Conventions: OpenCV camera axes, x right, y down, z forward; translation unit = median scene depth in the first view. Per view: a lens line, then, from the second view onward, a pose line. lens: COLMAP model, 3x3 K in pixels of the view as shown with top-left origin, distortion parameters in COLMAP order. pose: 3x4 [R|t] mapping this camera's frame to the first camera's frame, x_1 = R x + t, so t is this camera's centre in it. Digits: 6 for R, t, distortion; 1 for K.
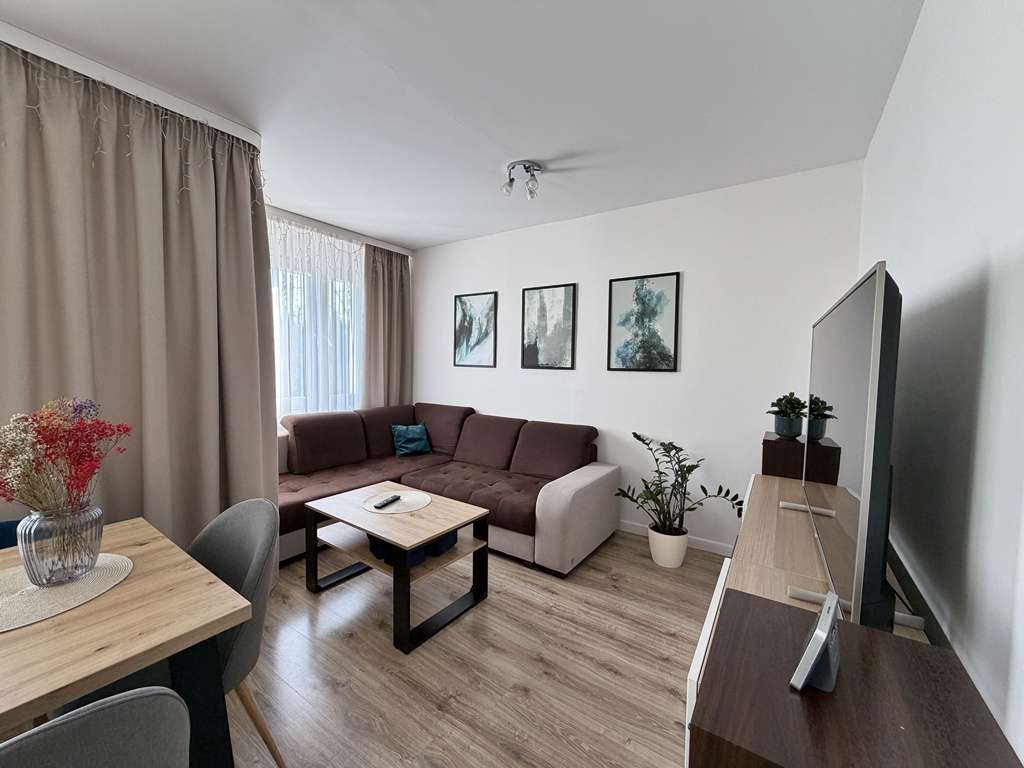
lens RADIAL K [[406.5, 0, 509.4], [0, 406.5, 381.7], [0, 0, 1]] dist [-0.001417, -0.000186]
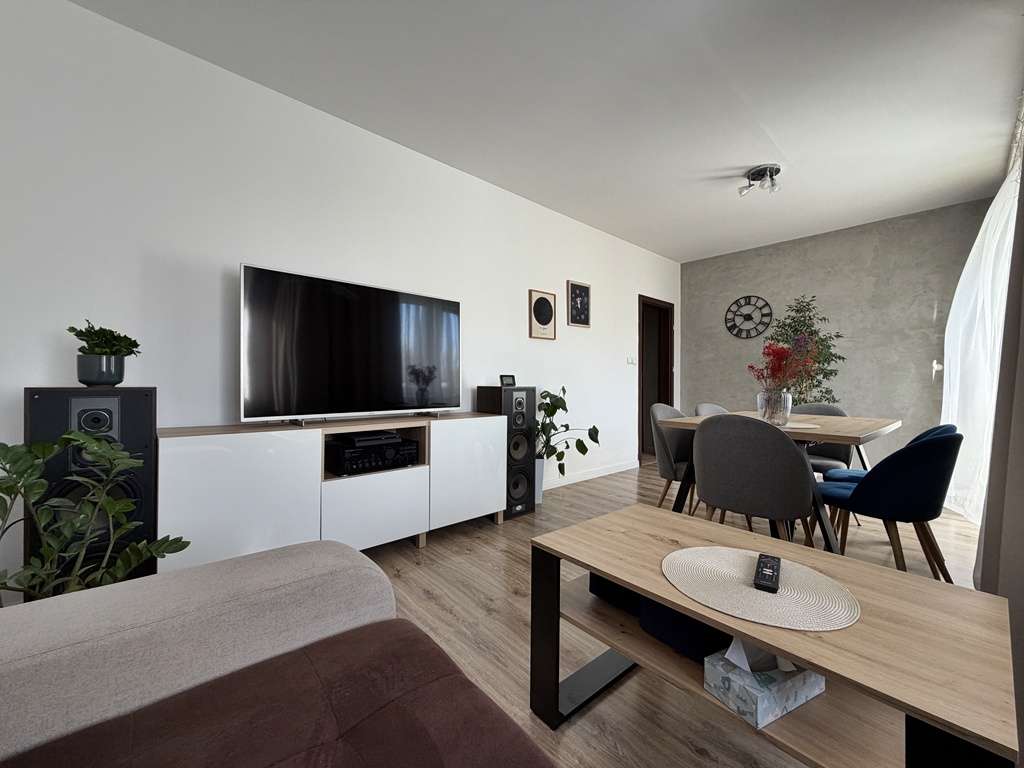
lens RADIAL K [[406.5, 0, 509.4], [0, 406.5, 381.7], [0, 0, 1]] dist [-0.001417, -0.000186]
pose [[-0.968942, -0.021718, 0.246332, -0.106861], [-0.009217, 0.998615, 0.051790, 0.062804], [-0.247115, 0.047911, -0.967801, 1.080677]]
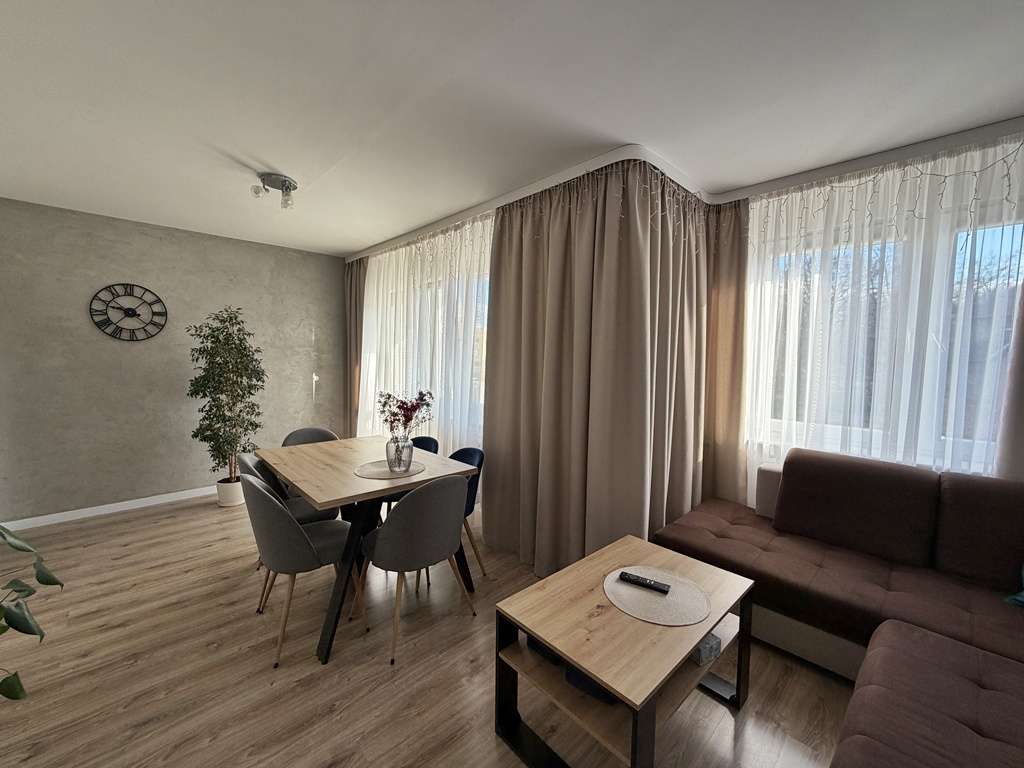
lens RADIAL K [[406.5, 0, 509.4], [0, 406.5, 381.7], [0, 0, 1]] dist [-0.001417, -0.000186]
pose [[-0.206069, 0.047223, -0.977397, 0.299141], [-0.065061, 0.995963, 0.061837, -0.052146], [0.976372, 0.076333, -0.202165, 0.663150]]
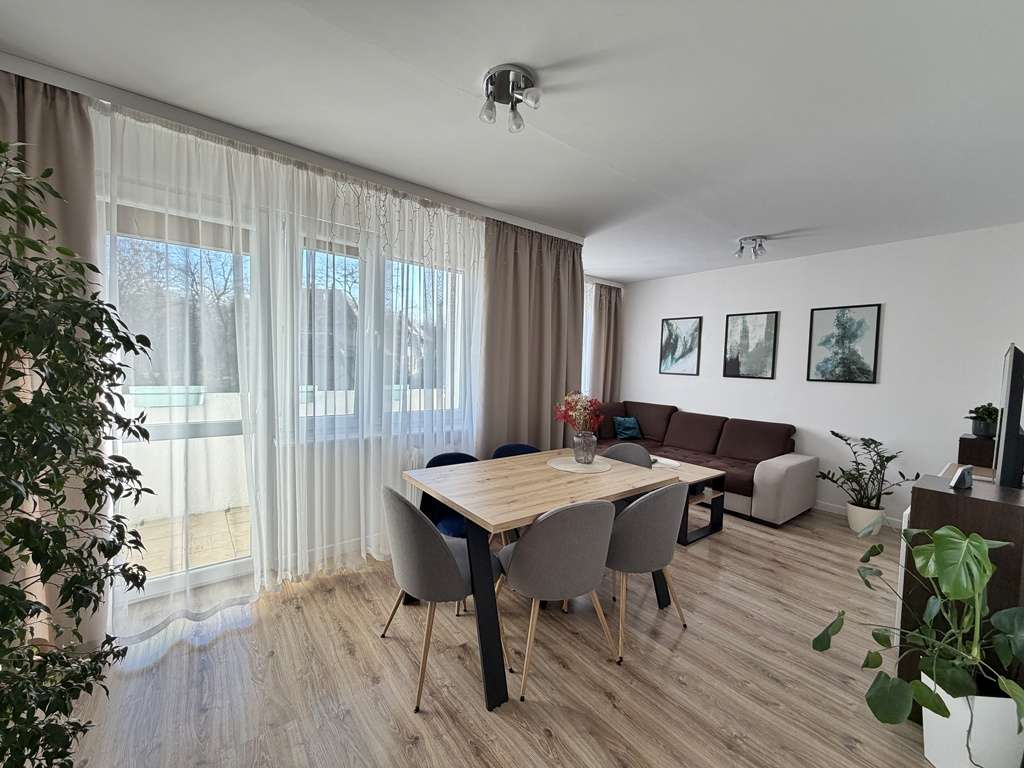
lens RADIAL K [[406.5, 0, 509.4], [0, 406.5, 381.7], [0, 0, 1]] dist [-0.001417, -0.000186]
pose [[0.952720, 0.030106, -0.302353, -0.263101], [-0.032692, 0.999459, -0.003494, 0.009679], [0.302084, 0.013214, 0.953190, -0.489643]]
